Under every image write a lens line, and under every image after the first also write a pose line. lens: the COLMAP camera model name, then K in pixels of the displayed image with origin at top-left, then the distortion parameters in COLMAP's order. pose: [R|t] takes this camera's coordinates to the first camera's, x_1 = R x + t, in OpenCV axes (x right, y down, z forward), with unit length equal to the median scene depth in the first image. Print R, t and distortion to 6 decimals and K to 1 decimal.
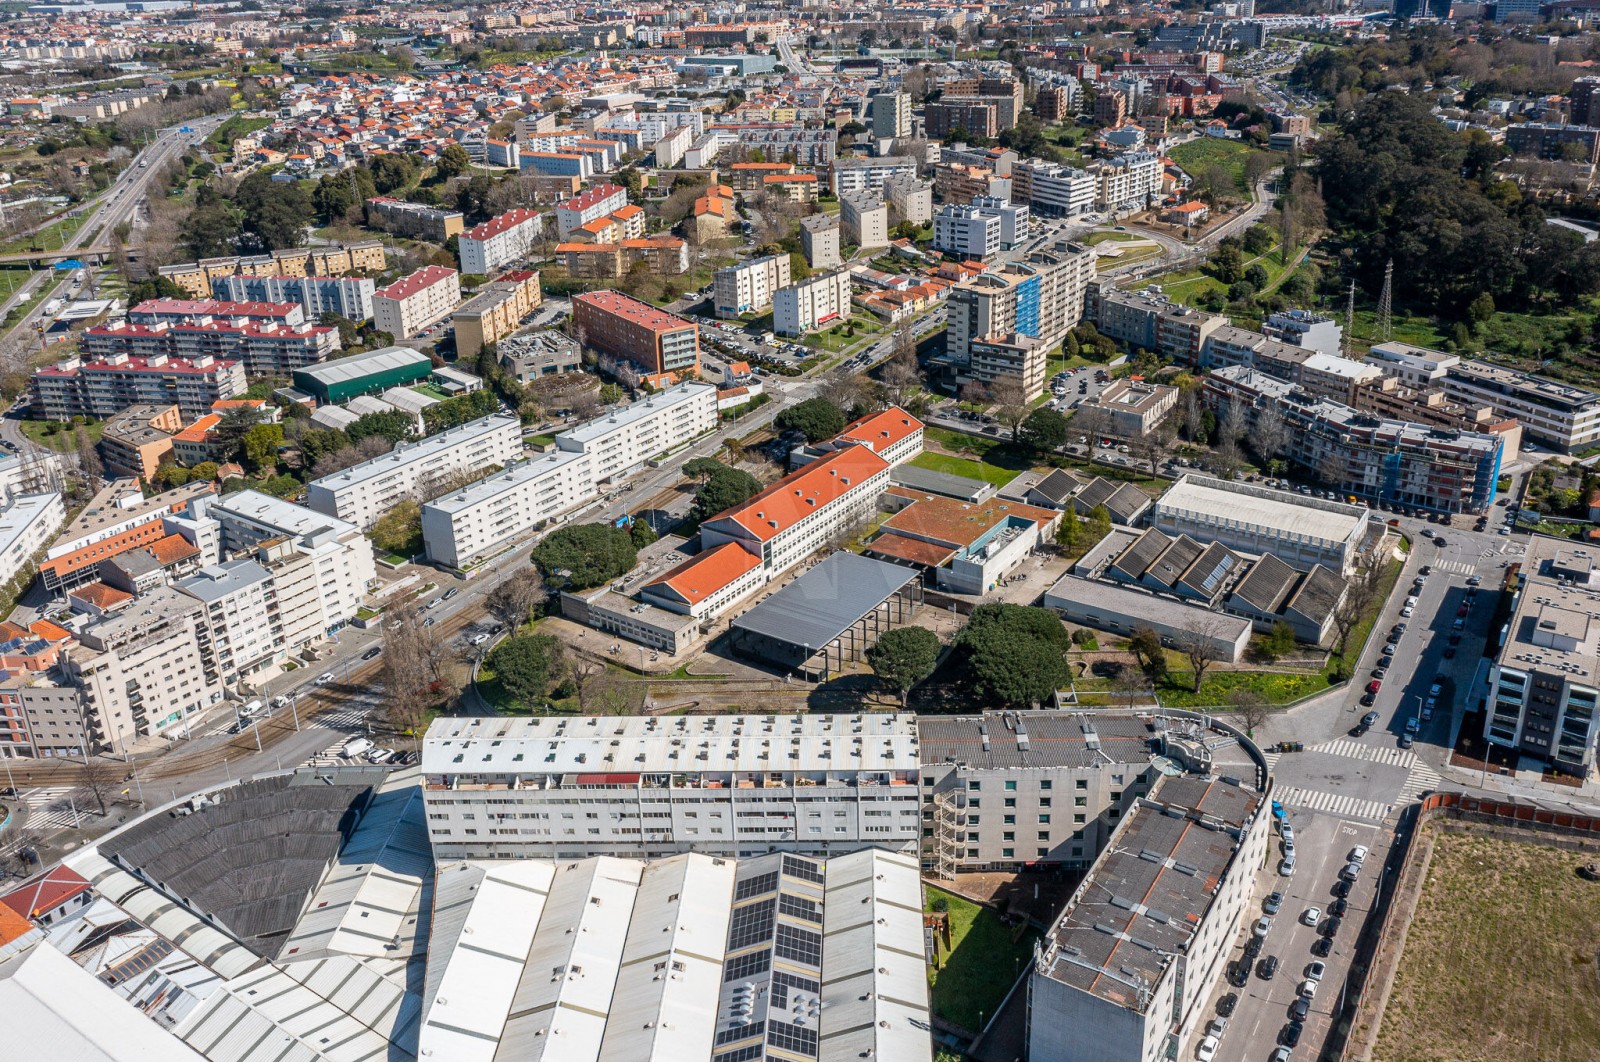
lens RADIAL K [[1280.5, 0, 837.1], [0, 1280.5, 452.2], [0, 0, 1]] dist [-0.008552, 0.002618]
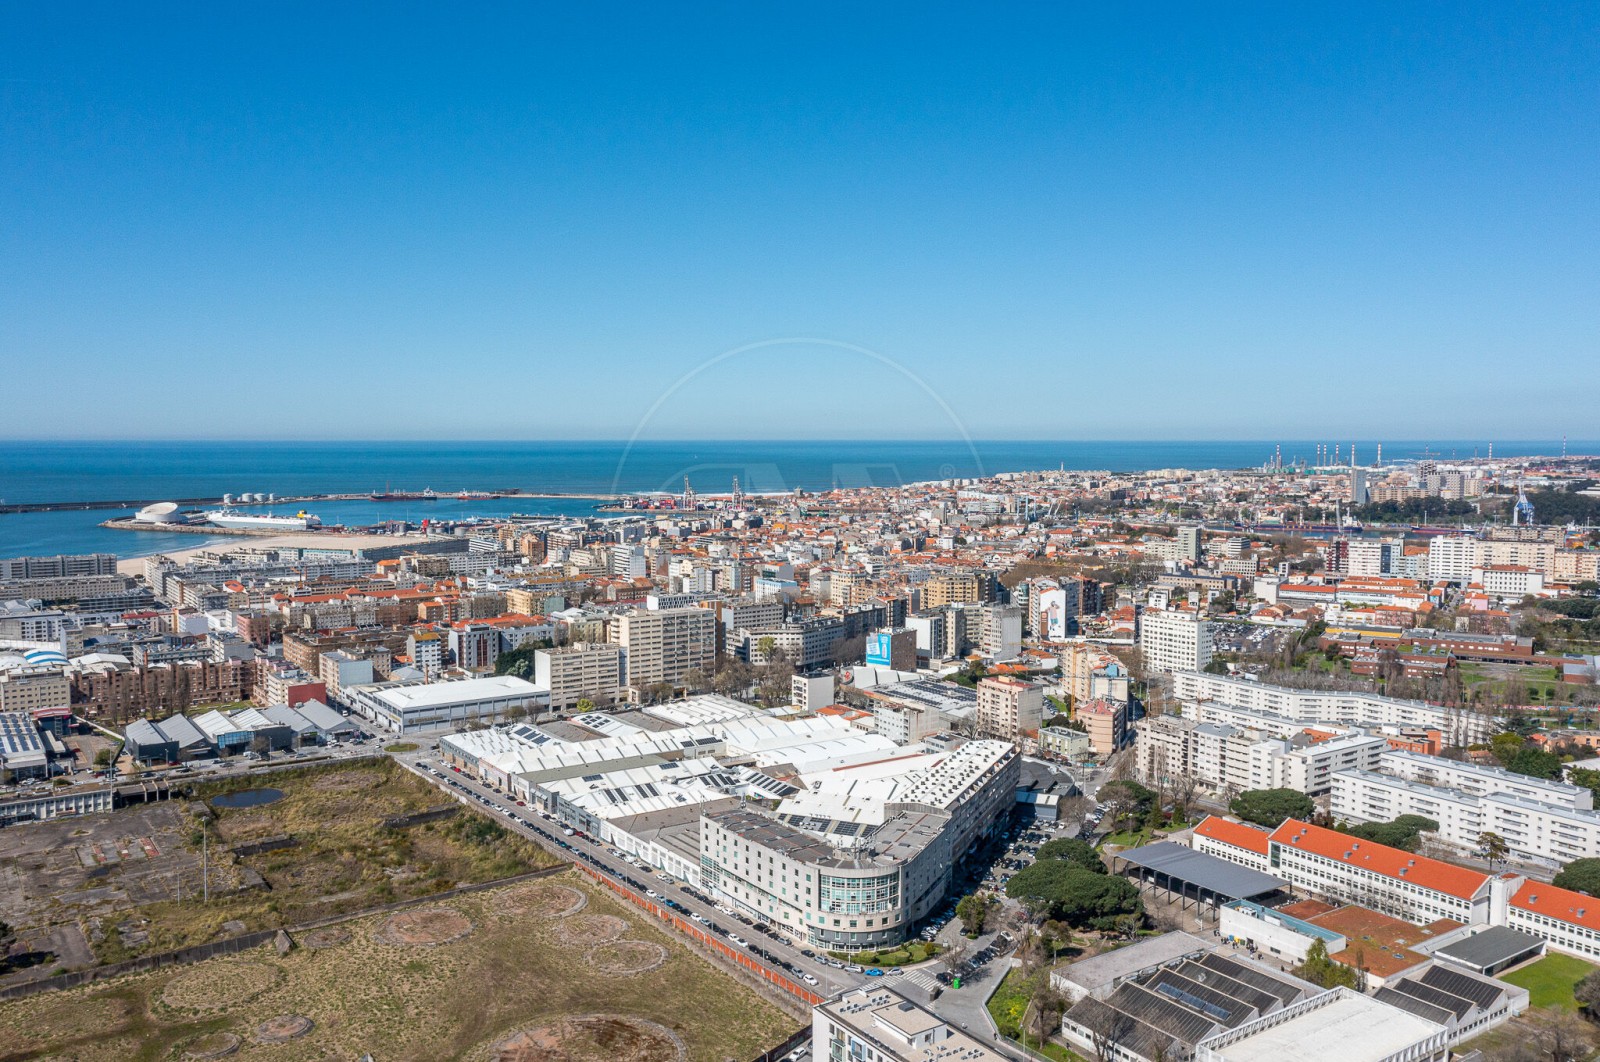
lens RADIAL K [[1303.7, 0, 824.4], [0, 1303.7, 546.0], [0, 0, 1]] dist [-0.027547, 0.051377]
pose [[-0.387641, 0.094609, -0.916943, 0.884675], [-0.321198, 0.918517, 0.230559, -0.244302], [0.864041, 0.383894, -0.325666, 0.691215]]
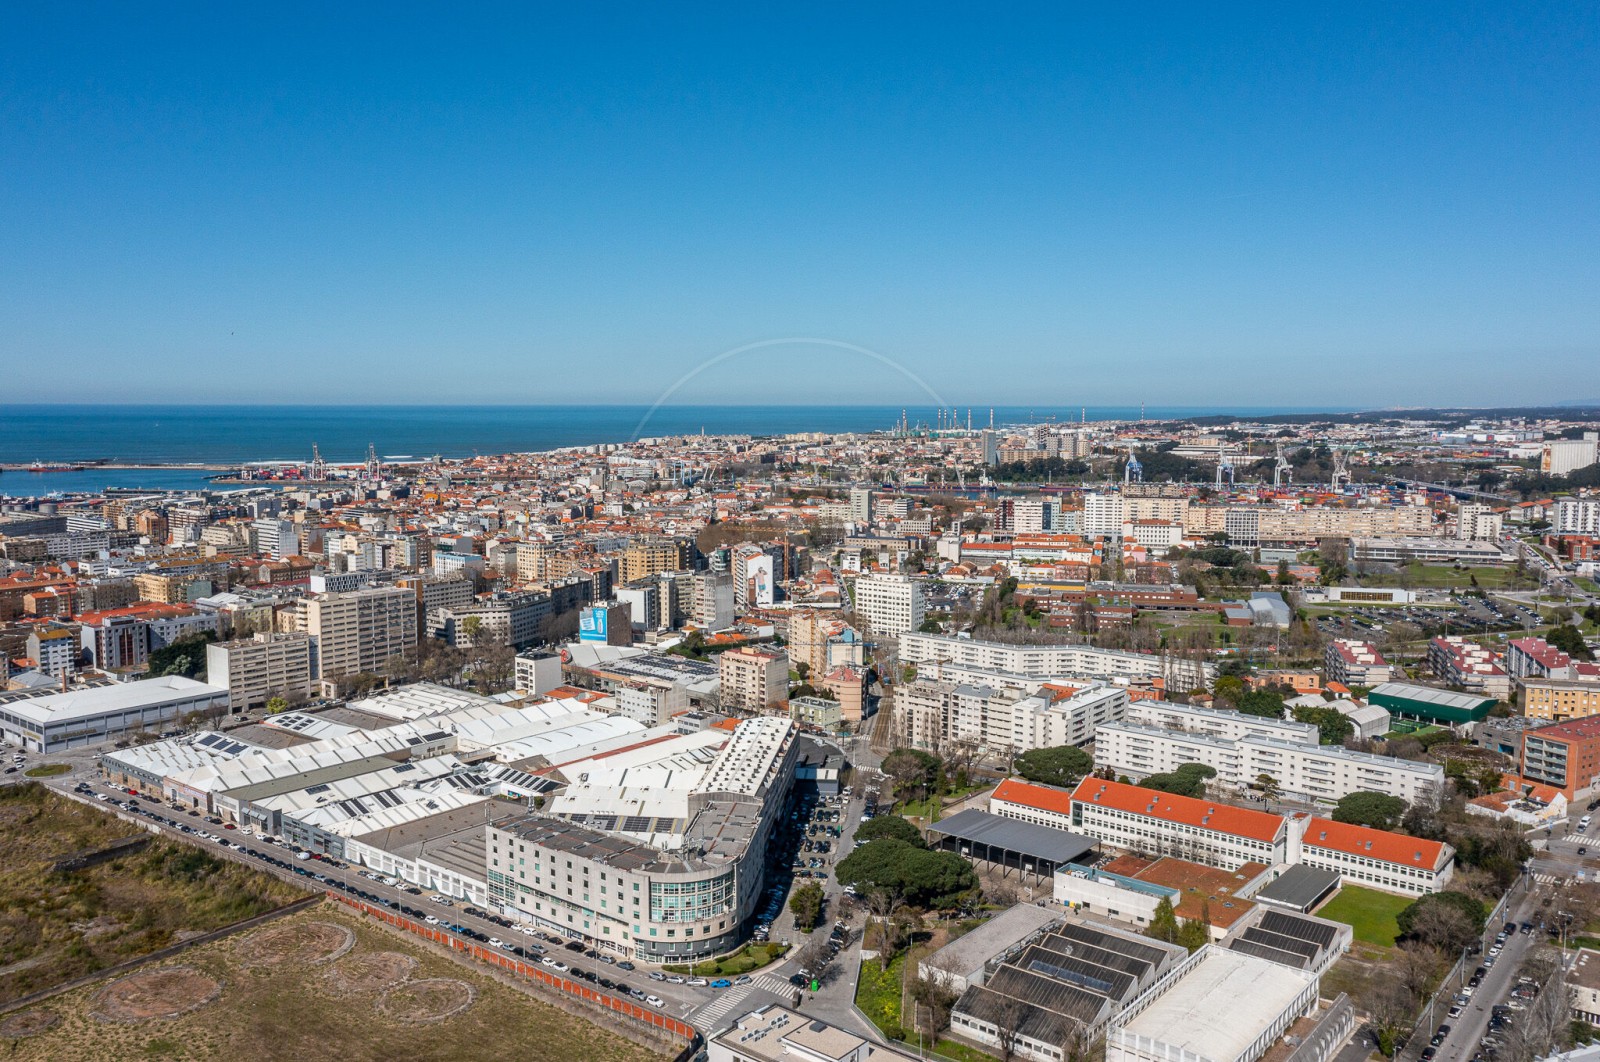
lens RADIAL K [[1296.0, 0, 834.7], [0, 1296.0, 525.6], [0, 0, 1]] dist [-0.020395, 0.031656]
pose [[-0.103159, 0.111662, -0.988377, 0.851865], [-0.354151, 0.924436, 0.141402, -0.195849], [0.929481, 0.364622, -0.055819, 0.568774]]
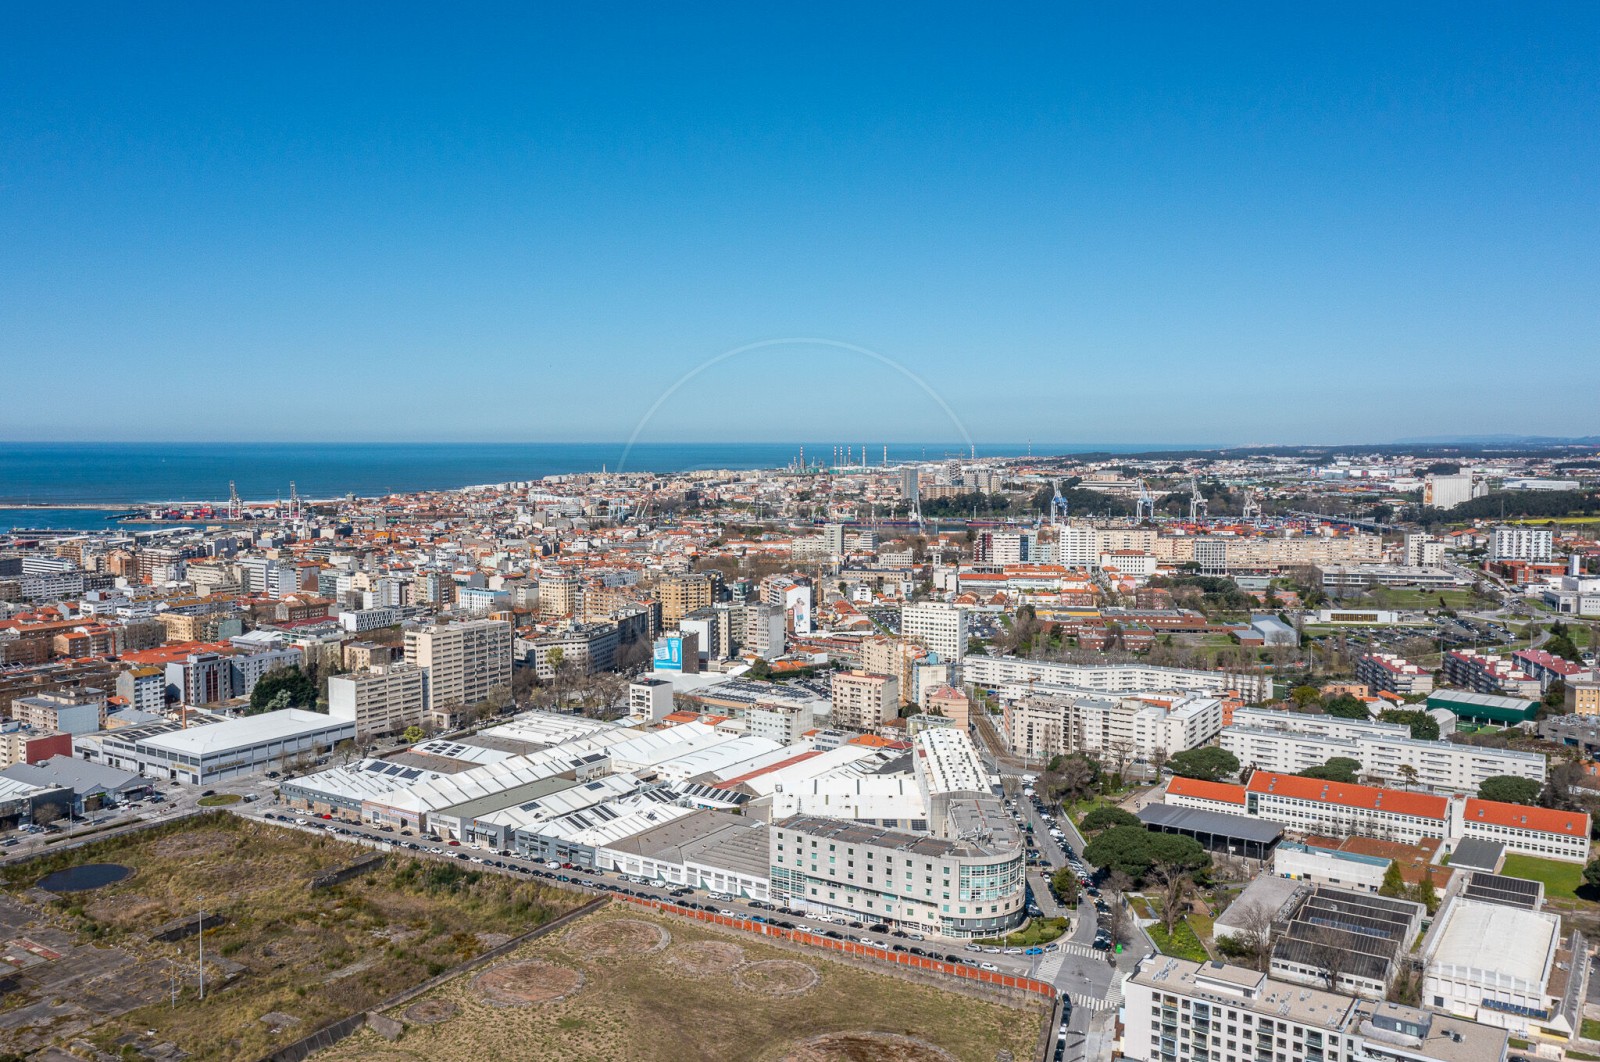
lens RADIAL K [[1296.0, 0, 835.1], [0, 1296.0, 567.5], [0, 0, 1]] dist [-0.020395, 0.031656]
pose [[0.001521, 0.115592, -0.993296, 0.957917], [-0.357699, 0.927640, 0.107404, -0.106232], [0.933836, 0.355138, 0.042758, 0.329257]]
